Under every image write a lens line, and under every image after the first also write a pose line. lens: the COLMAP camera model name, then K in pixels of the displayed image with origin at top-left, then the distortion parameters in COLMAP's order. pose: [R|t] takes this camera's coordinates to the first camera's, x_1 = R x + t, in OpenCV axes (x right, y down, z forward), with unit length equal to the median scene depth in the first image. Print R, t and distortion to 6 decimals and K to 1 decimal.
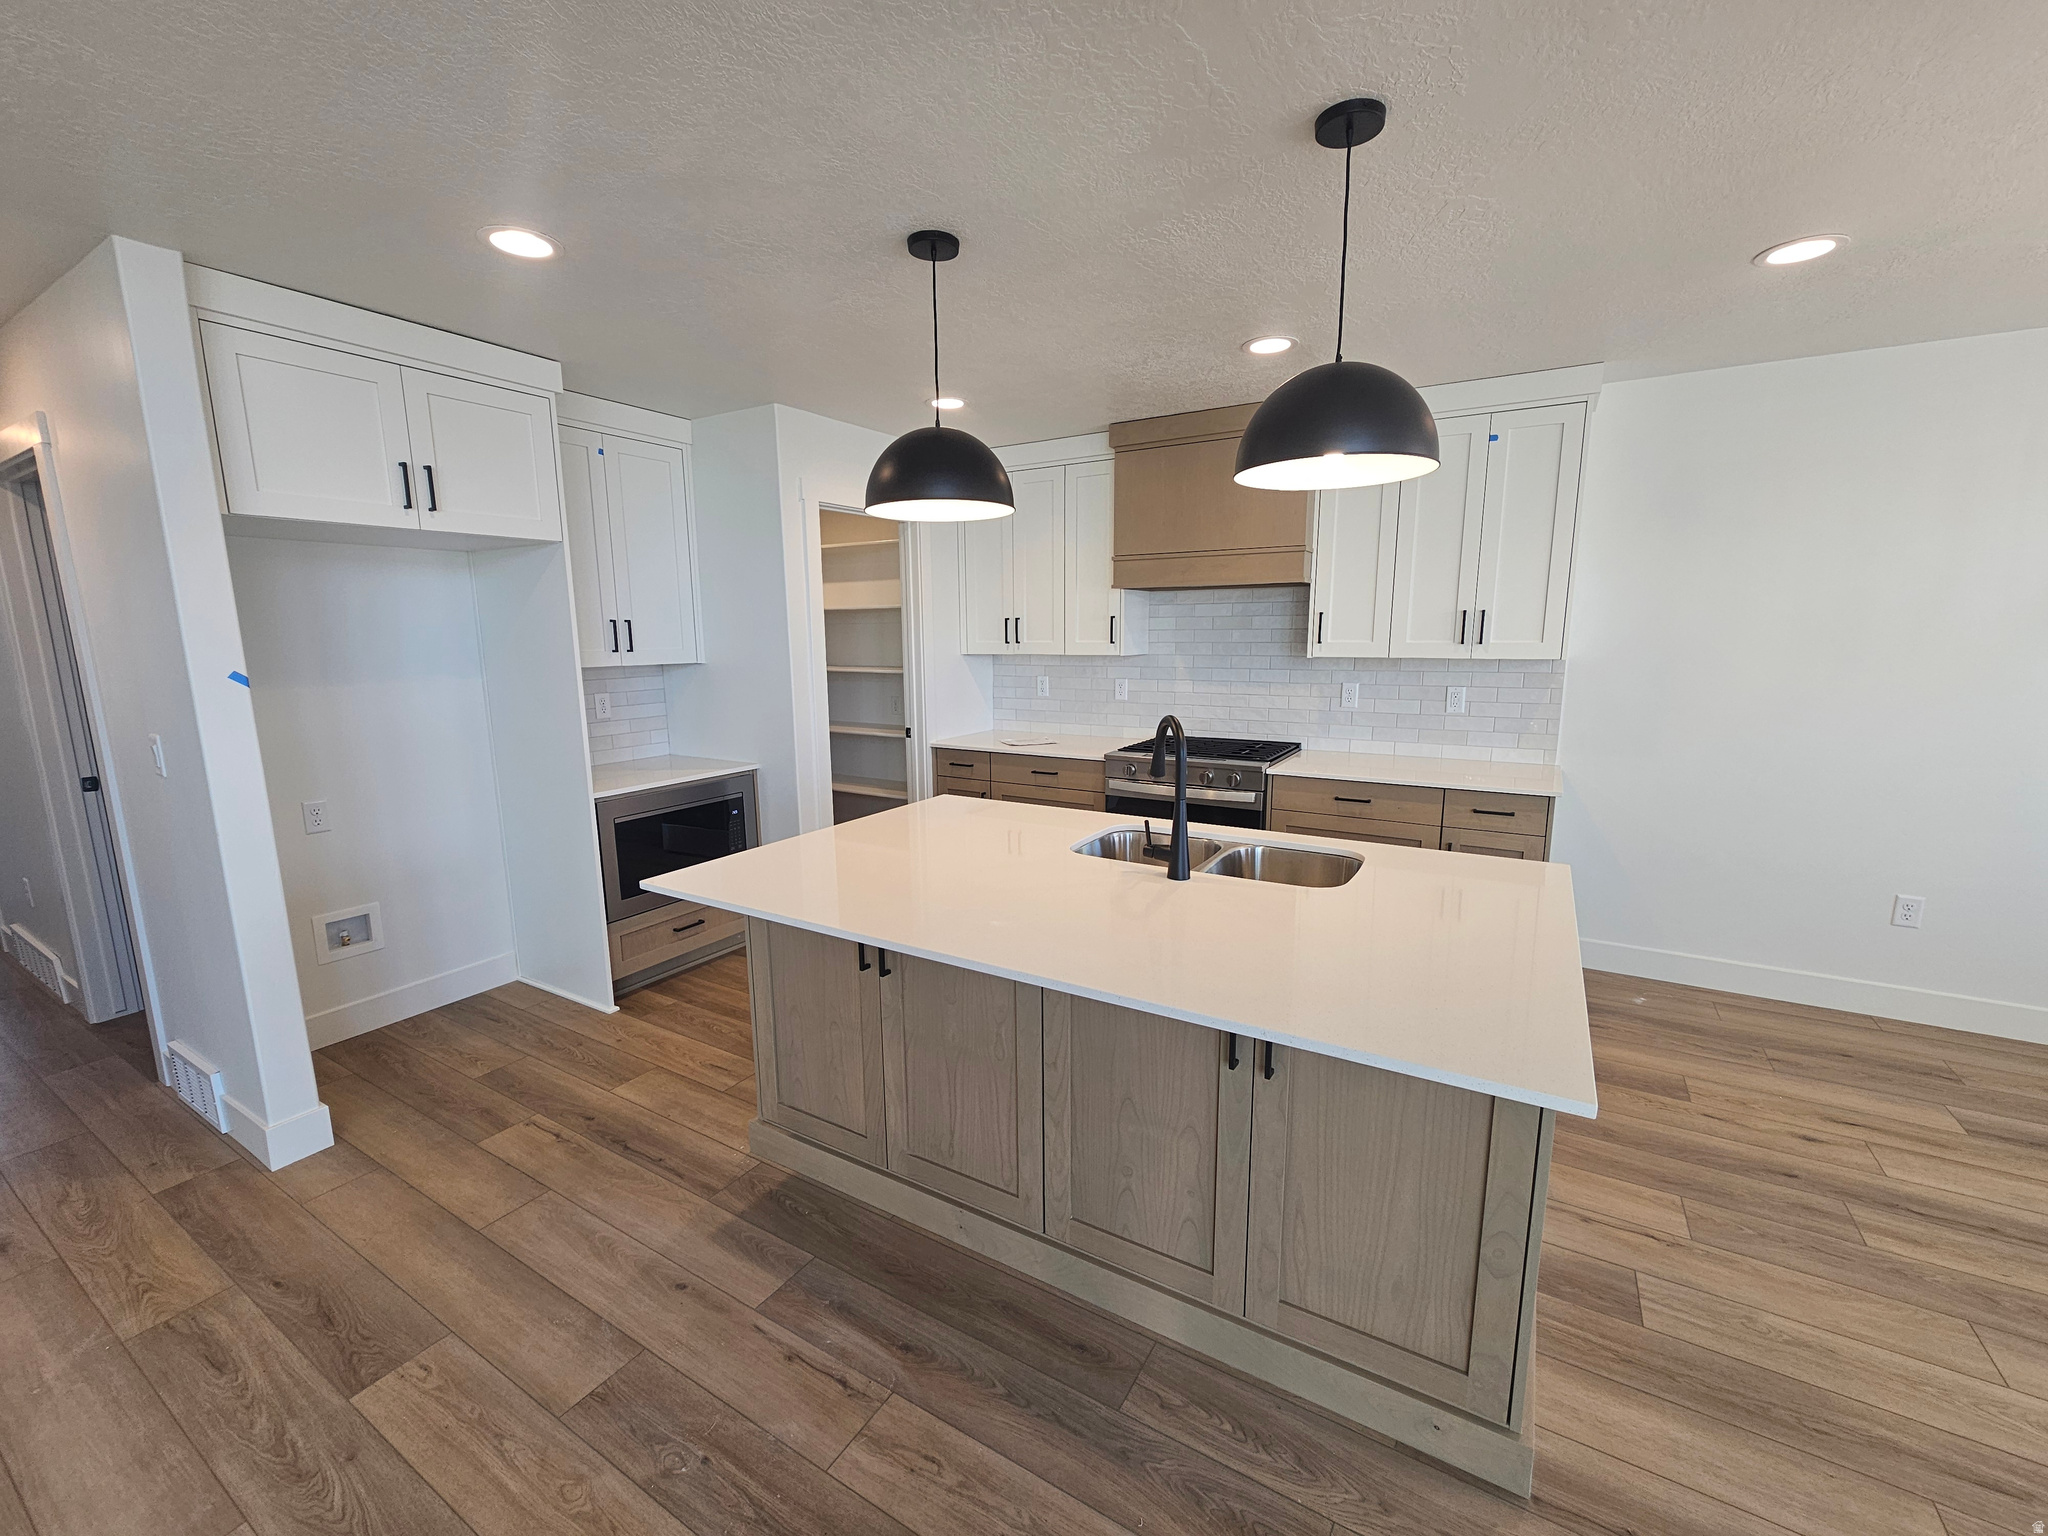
lens RADIAL K [[835.8, 0, 1028.5], [0, 835.8, 771.9], [0, 0, 1]] dist [0.004054, 0.001794]
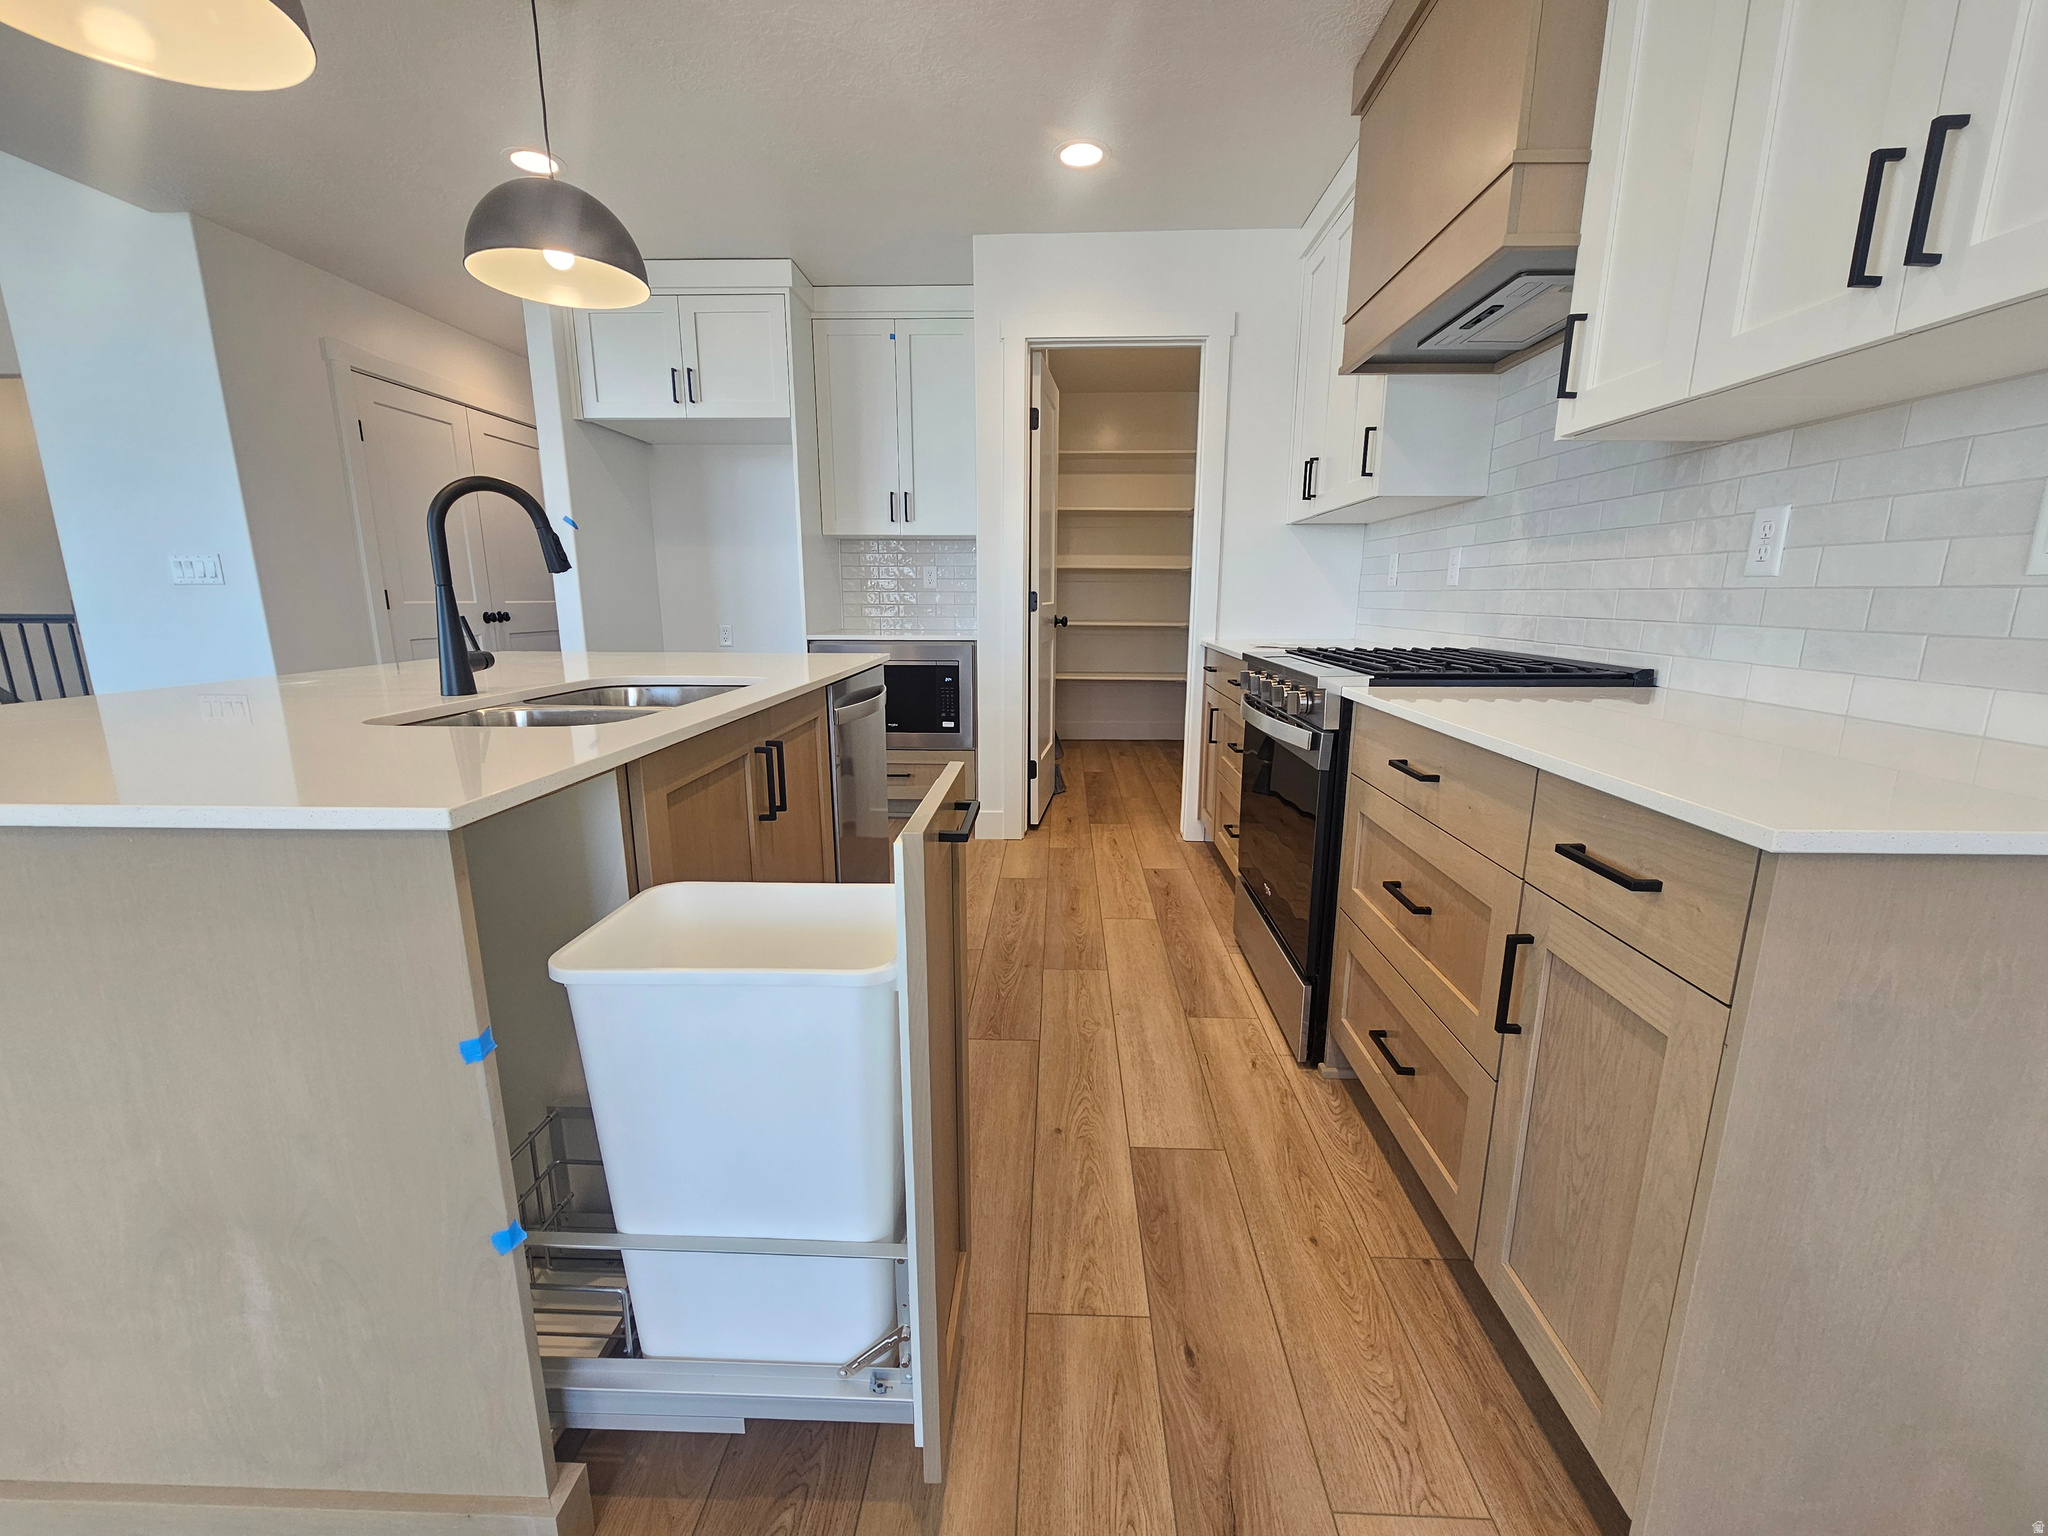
lens RADIAL K [[835.8, 0, 1036.7], [0, 835.8, 774.9], [0, 0, 1]] dist [0.004054, 0.001794]
pose [[0.492044, 0.194593, -0.848543, 0.568581], [-0.154340, 0.978757, 0.134958, 0.007461], [0.856780, 0.064559, 0.511626, 0.558270]]
